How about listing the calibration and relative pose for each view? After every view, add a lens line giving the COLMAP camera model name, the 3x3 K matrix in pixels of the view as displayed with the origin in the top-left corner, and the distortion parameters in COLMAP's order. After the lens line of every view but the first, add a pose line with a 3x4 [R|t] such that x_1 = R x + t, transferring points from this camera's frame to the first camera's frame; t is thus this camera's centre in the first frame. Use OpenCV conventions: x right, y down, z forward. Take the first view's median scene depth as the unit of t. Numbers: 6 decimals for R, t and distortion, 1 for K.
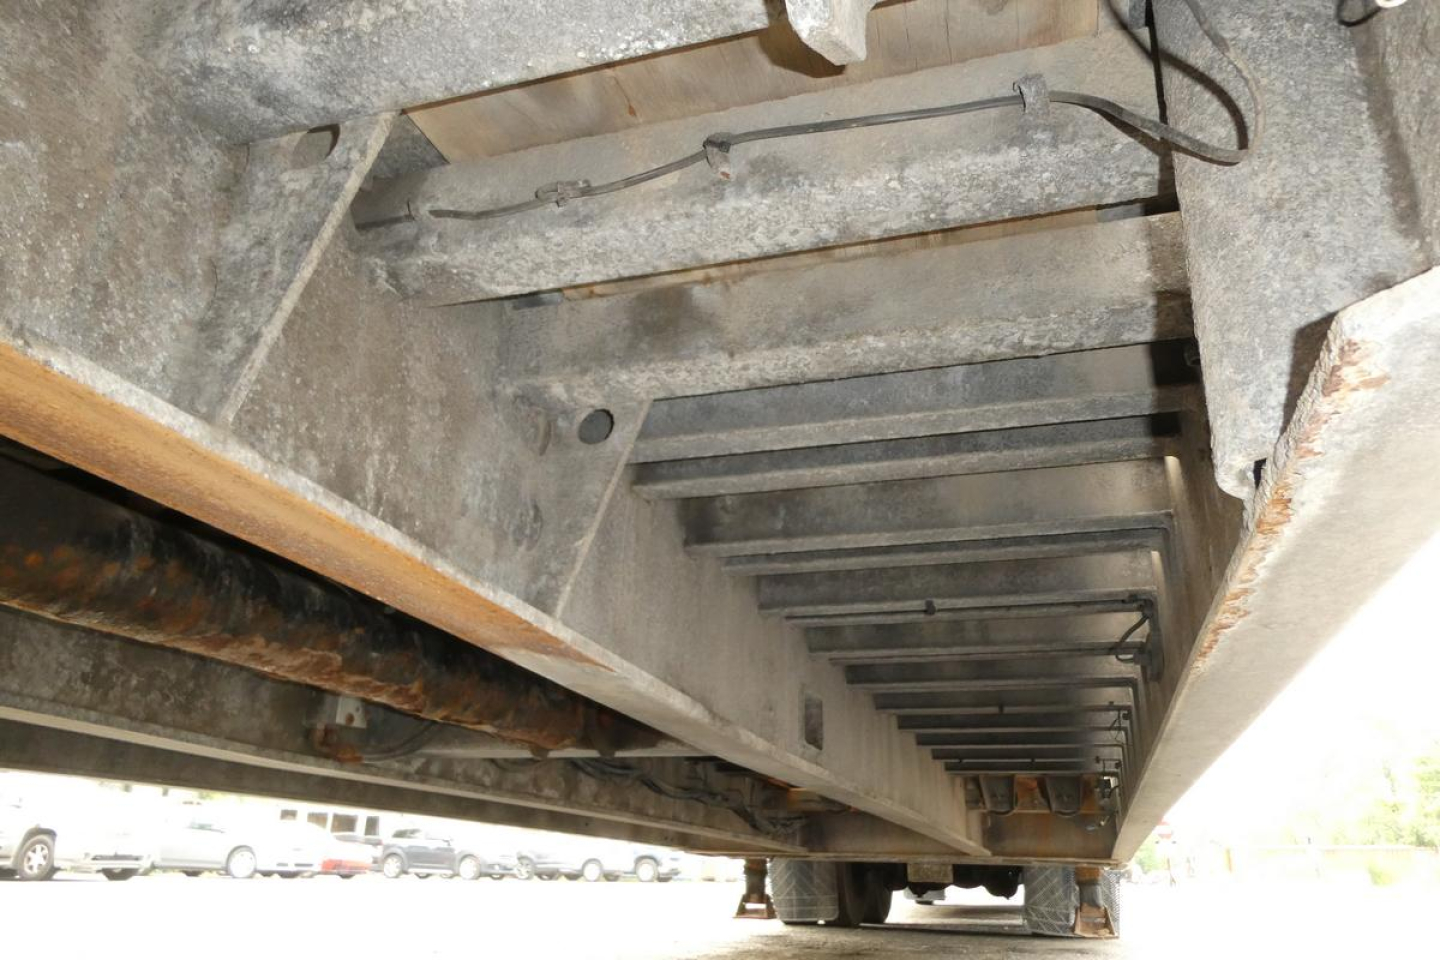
lens RADIAL K [[1043.3, 0, 723.5], [0, 1043.3, 472.3], [0, 0, 1]] dist [-0.002268, 0.028288]
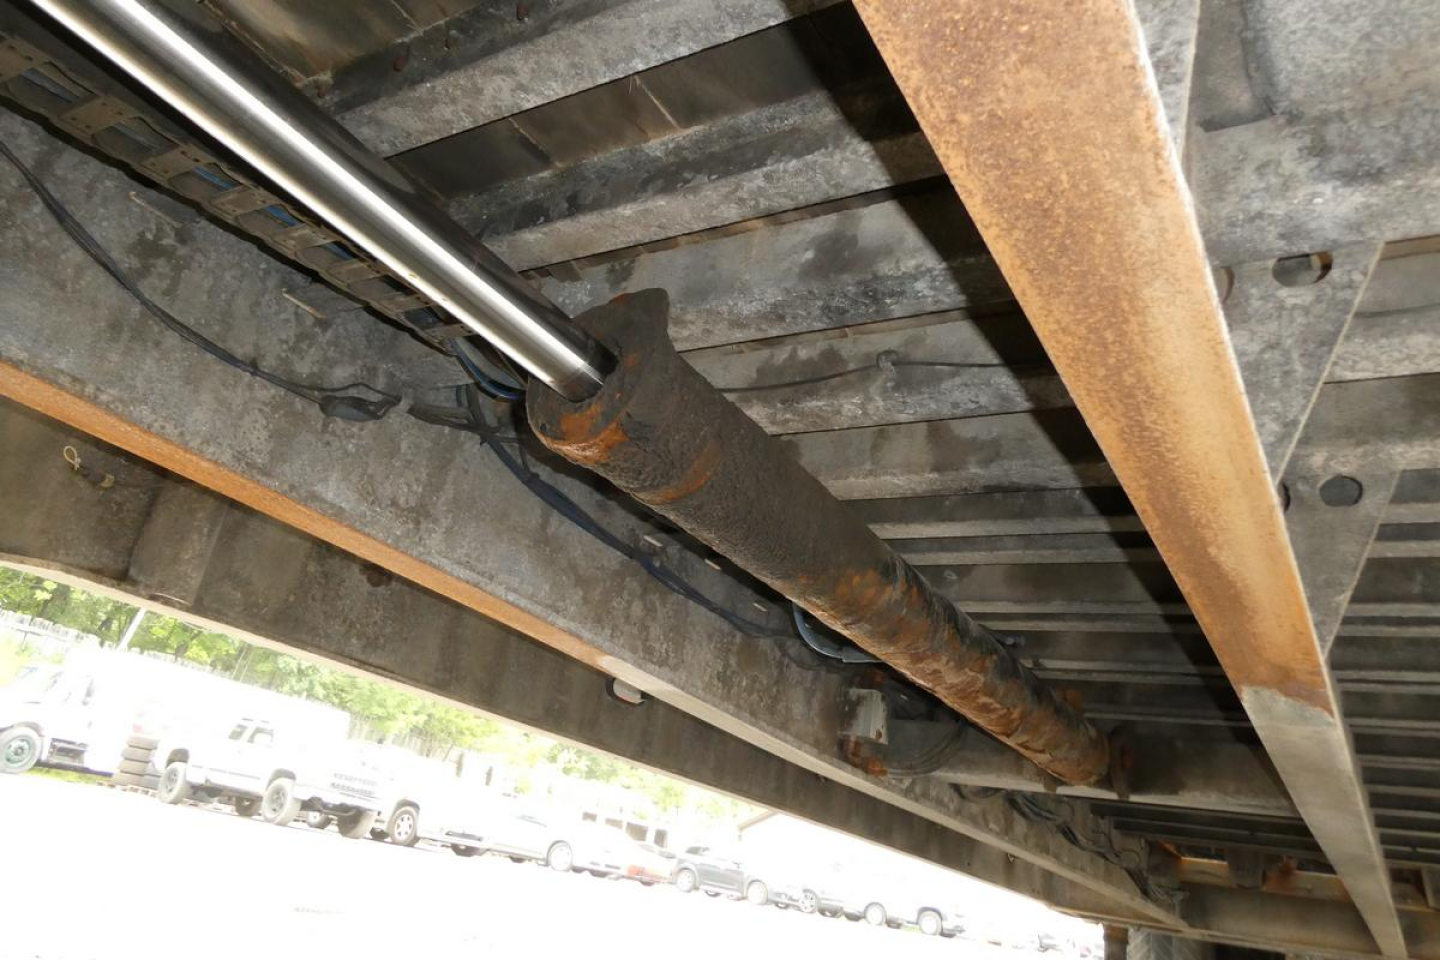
lens RADIAL K [[1031.8, 0, 722.3], [0, 1031.8, 476.2], [0, 0, 1]] dist [0.035434, -0.070208]
pose [[0.960501, 0.037878, -0.275687, -0.227768], [-0.047587, 0.998457, -0.028610, 0.000944], [0.274178, 0.040599, 0.960822, -0.116470]]
